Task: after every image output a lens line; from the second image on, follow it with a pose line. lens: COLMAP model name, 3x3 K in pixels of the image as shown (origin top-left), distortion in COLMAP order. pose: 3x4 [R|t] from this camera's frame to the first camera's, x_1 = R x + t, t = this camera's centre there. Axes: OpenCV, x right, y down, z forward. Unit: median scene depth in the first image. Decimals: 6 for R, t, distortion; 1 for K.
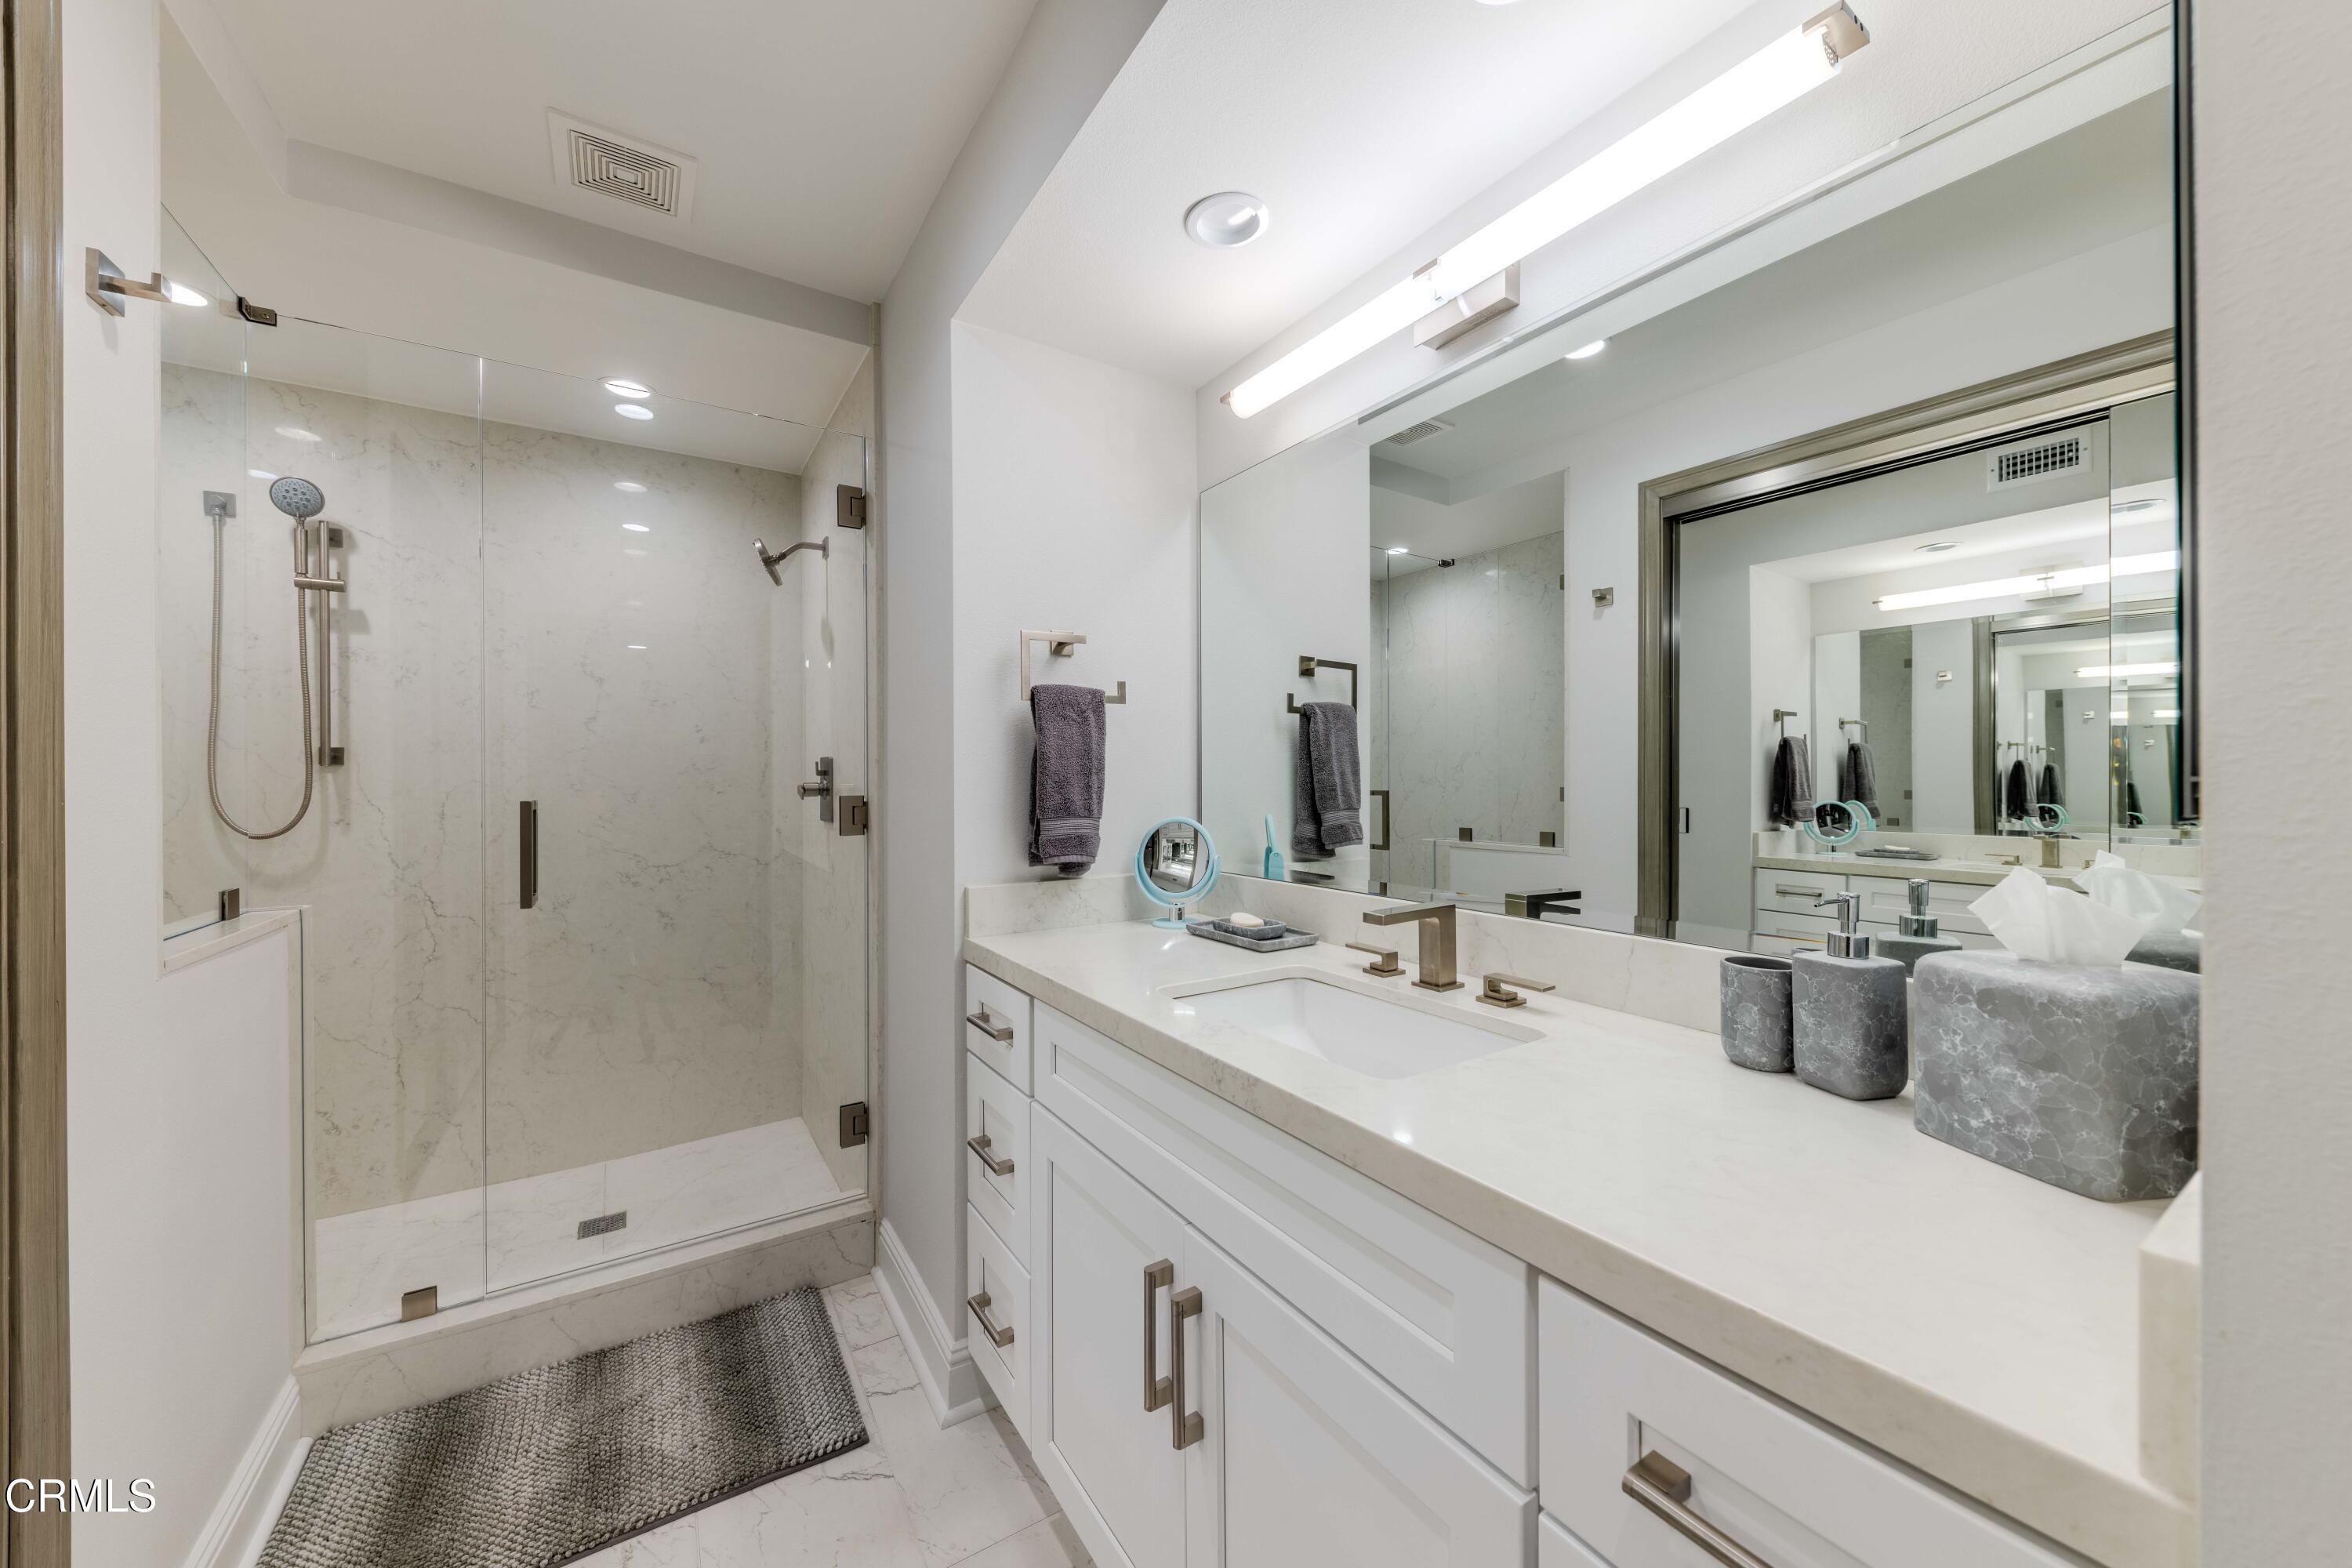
lens RADIAL K [[841.5, 0, 1177.3], [0, 841.5, 777.5], [0, 0, 1]] dist [0.015815, -0.007832]
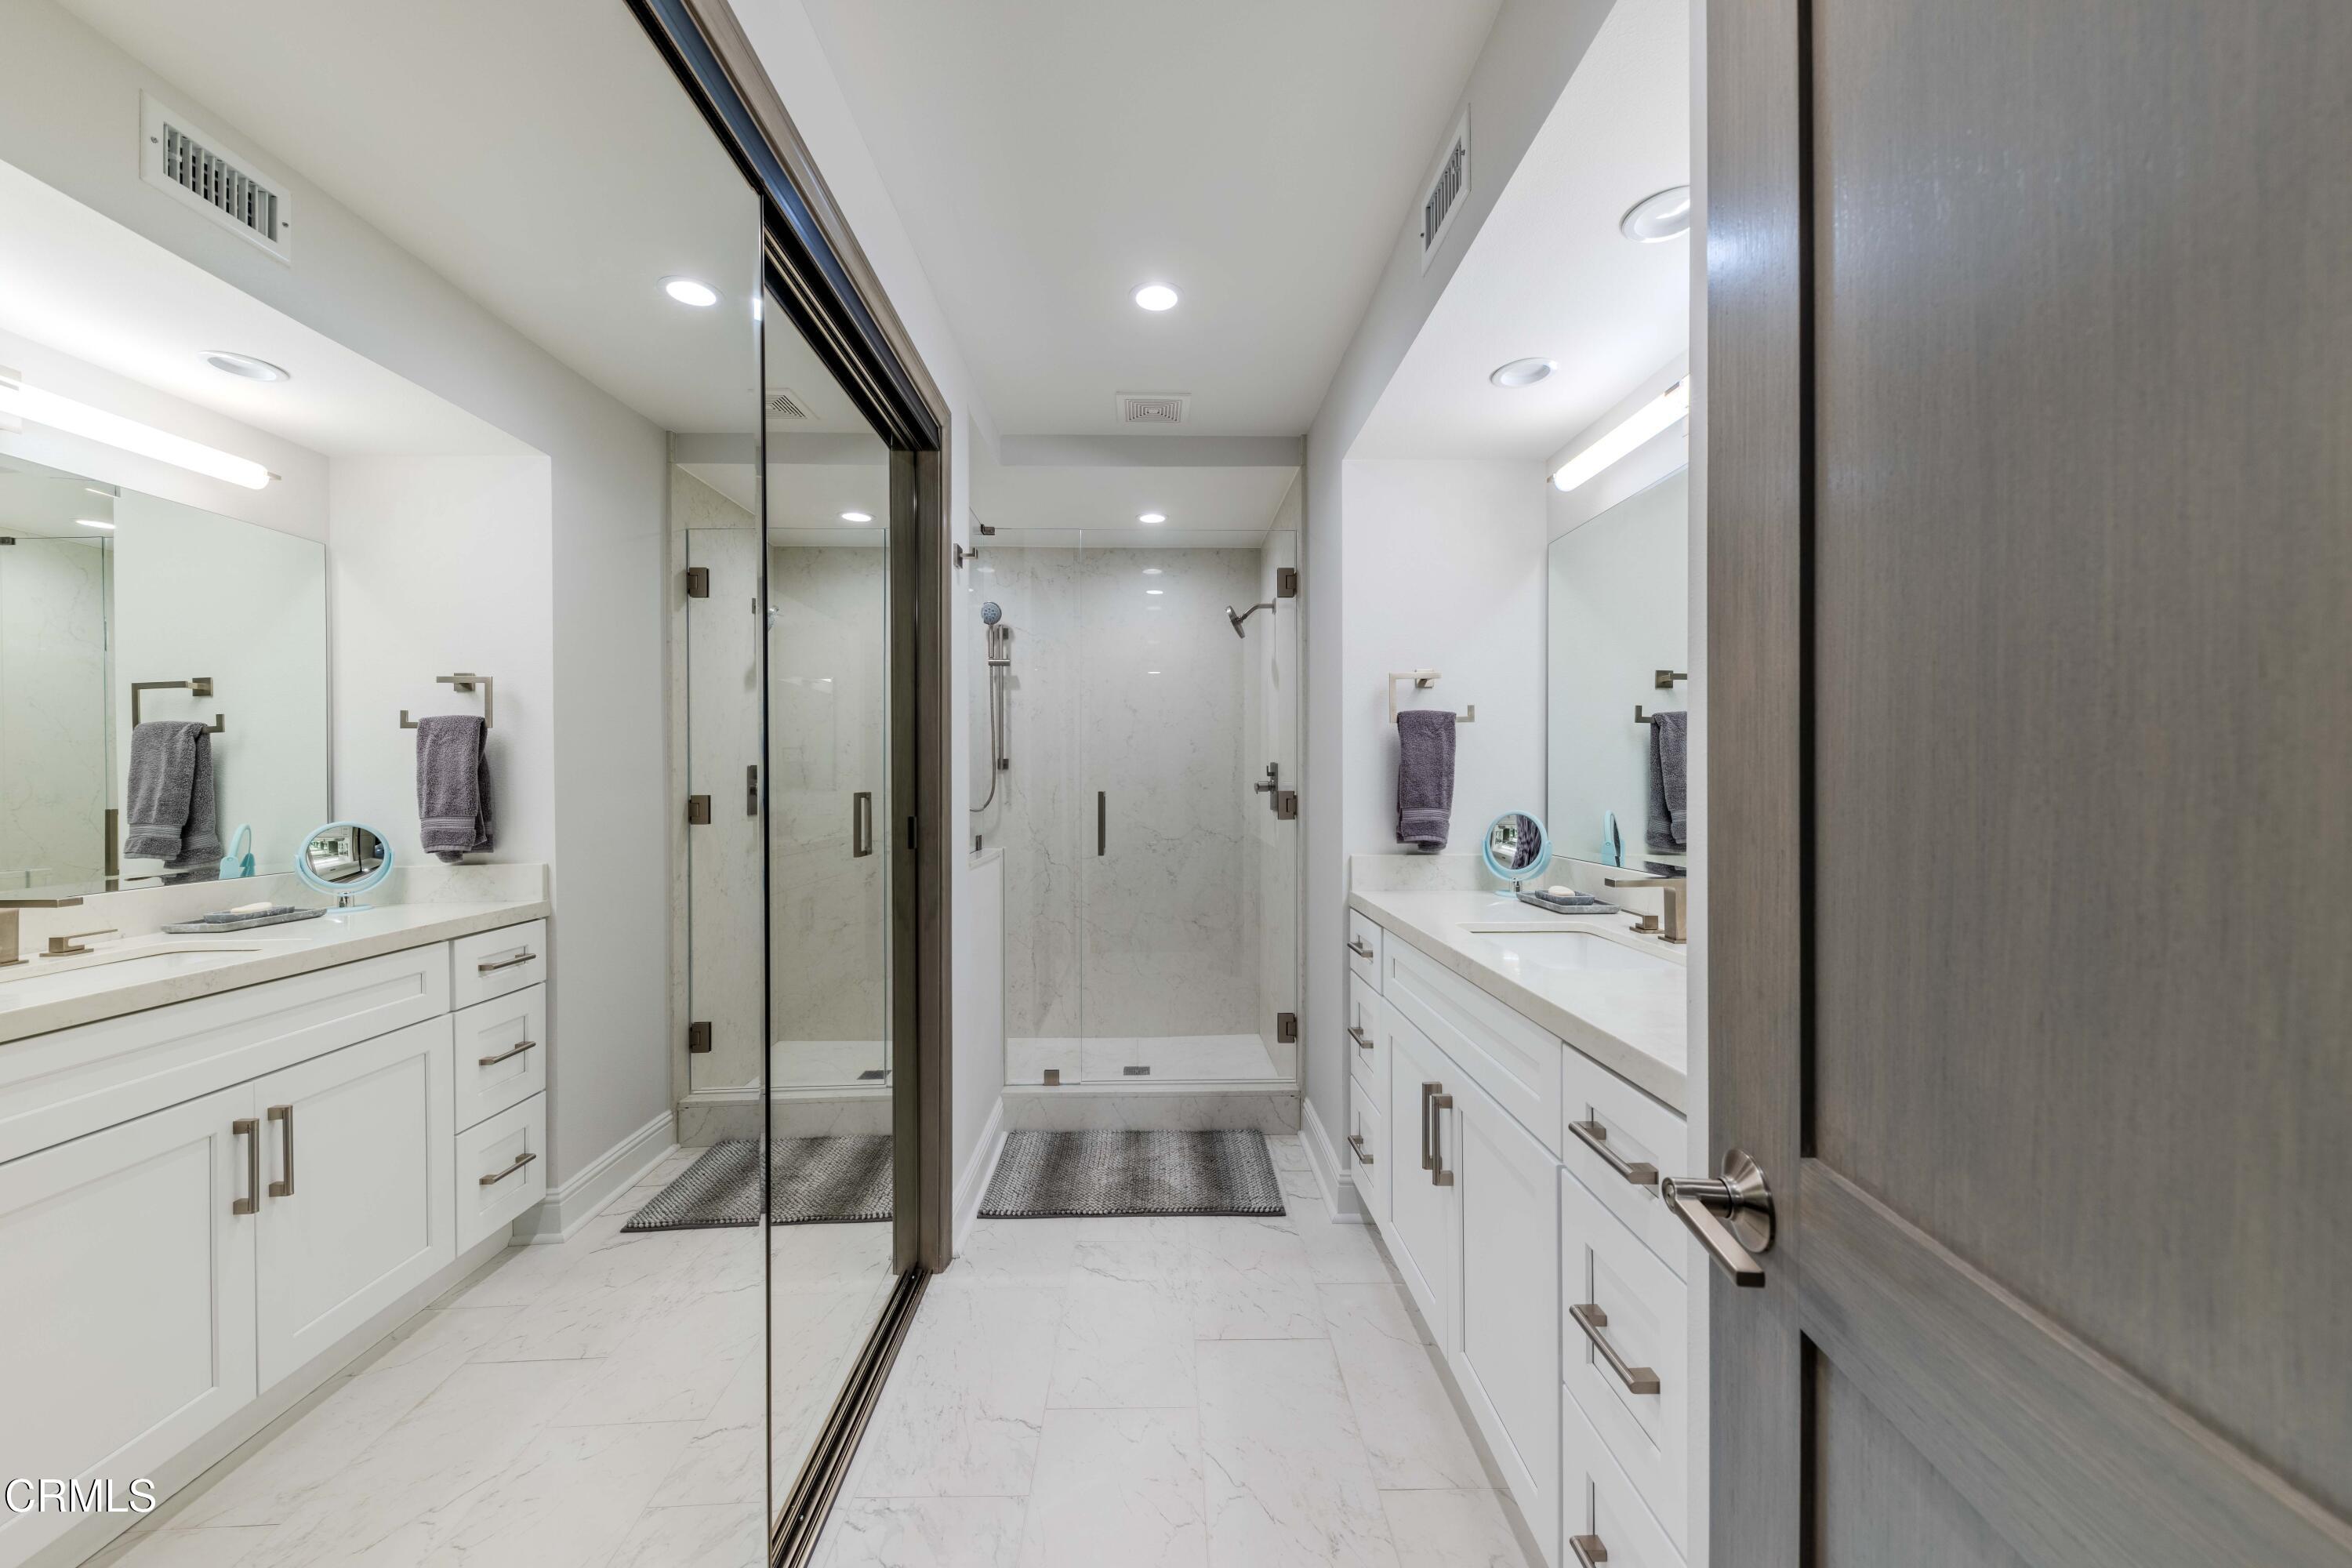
lens RADIAL K [[841.5, 0, 1177.3], [0, 841.5, 777.5], [0, 0, 1]] dist [0.015815, -0.007832]
pose [[0.857963, 0.003377, -0.513700, 0.216603], [-0.003042, 0.999994, 0.001494, -0.002527], [0.513702, 0.000281, 0.857969, -0.353021]]
